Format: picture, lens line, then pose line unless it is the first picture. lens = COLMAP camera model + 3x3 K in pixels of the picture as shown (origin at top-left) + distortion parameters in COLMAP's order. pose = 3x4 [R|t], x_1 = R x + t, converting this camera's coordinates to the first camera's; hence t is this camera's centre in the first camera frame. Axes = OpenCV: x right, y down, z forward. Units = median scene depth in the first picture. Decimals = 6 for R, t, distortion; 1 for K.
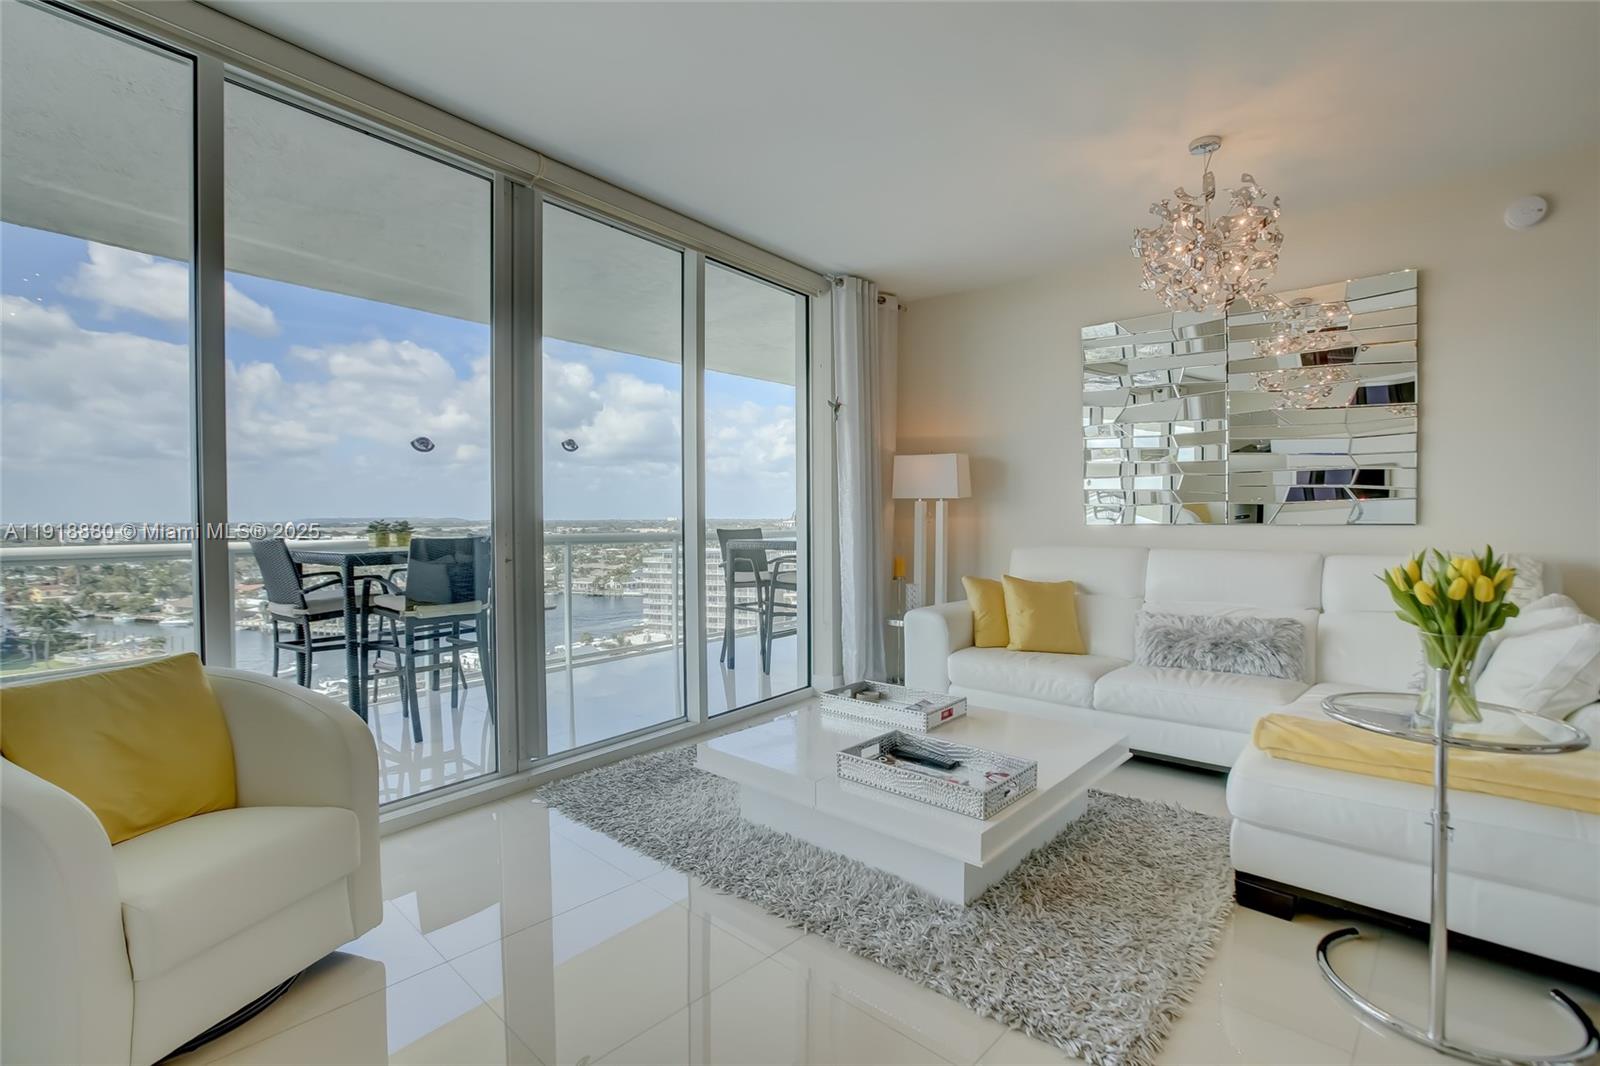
lens RADIAL K [[744.1, 0, 795.5], [0, 744.1, 522.6], [0, 0, 1]] dist [-0.045233, 0.013857]
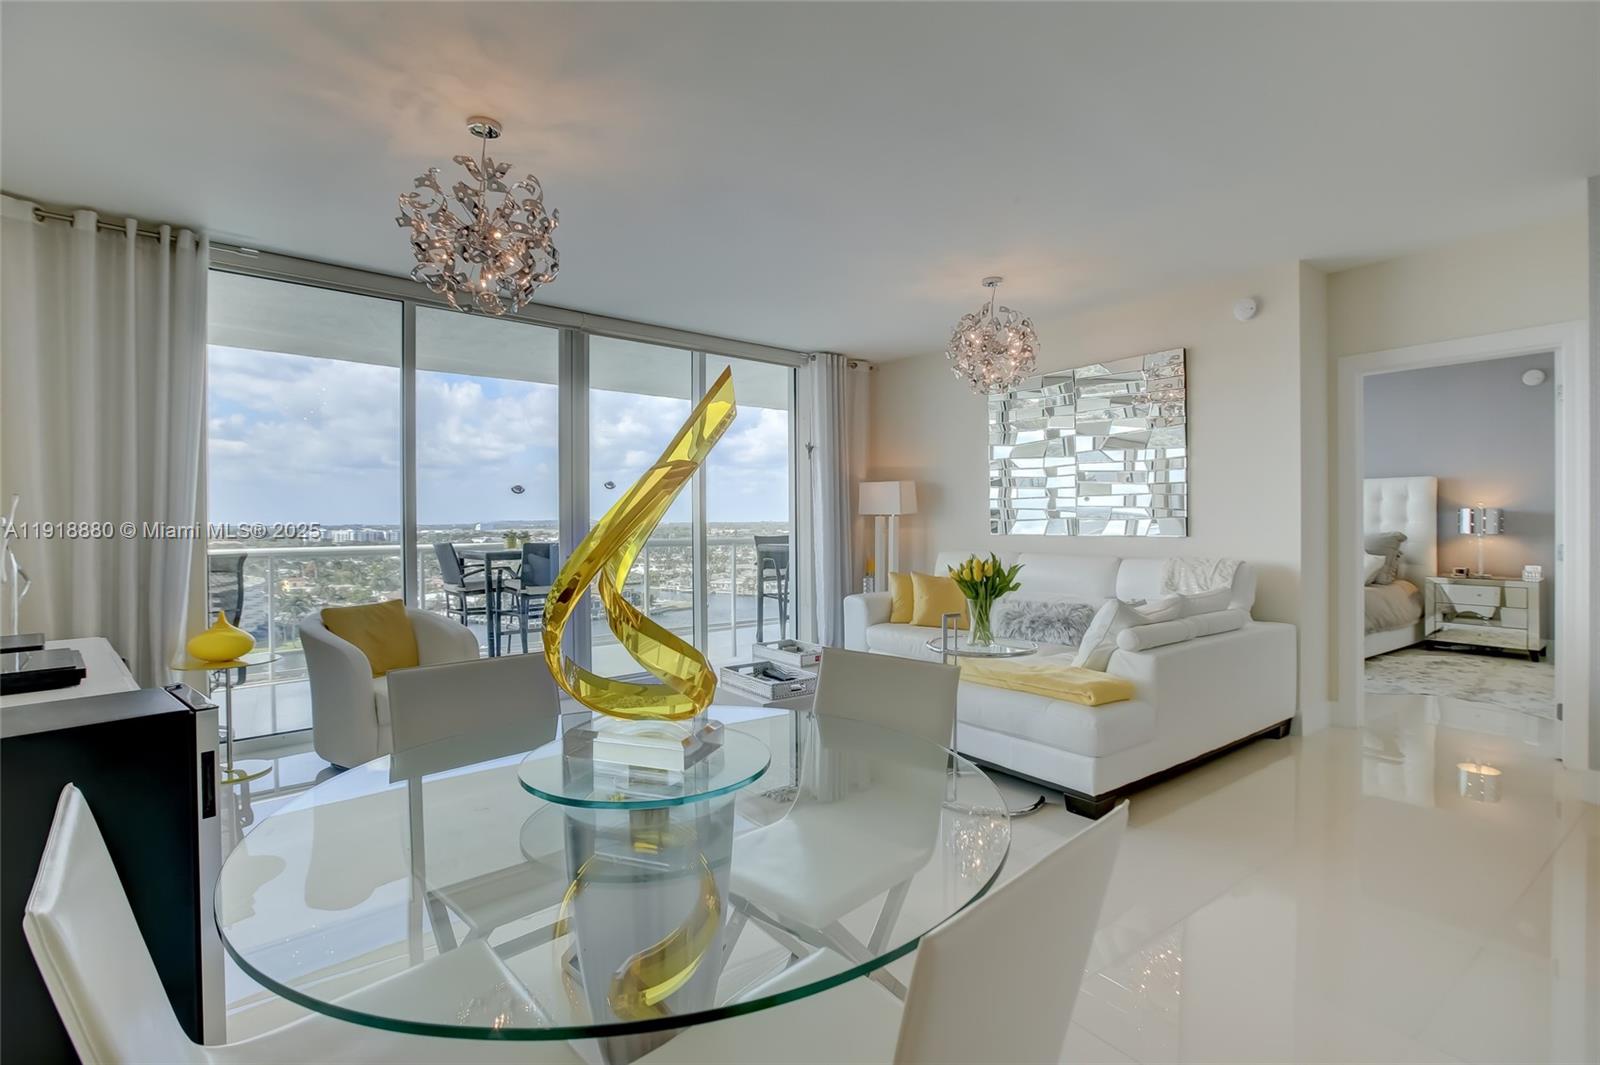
lens RADIAL K [[744.1, 0, 791.9], [0, 744.1, 522.6], [0, 0, 1]] dist [-0.045233, 0.013857]
pose [[0.978989, -0.000212, -0.203914, 0.296156], [-0.000411, 0.999995, -0.003011, -0.013946], [0.203914, 0.003032, 0.978984, -0.348679]]
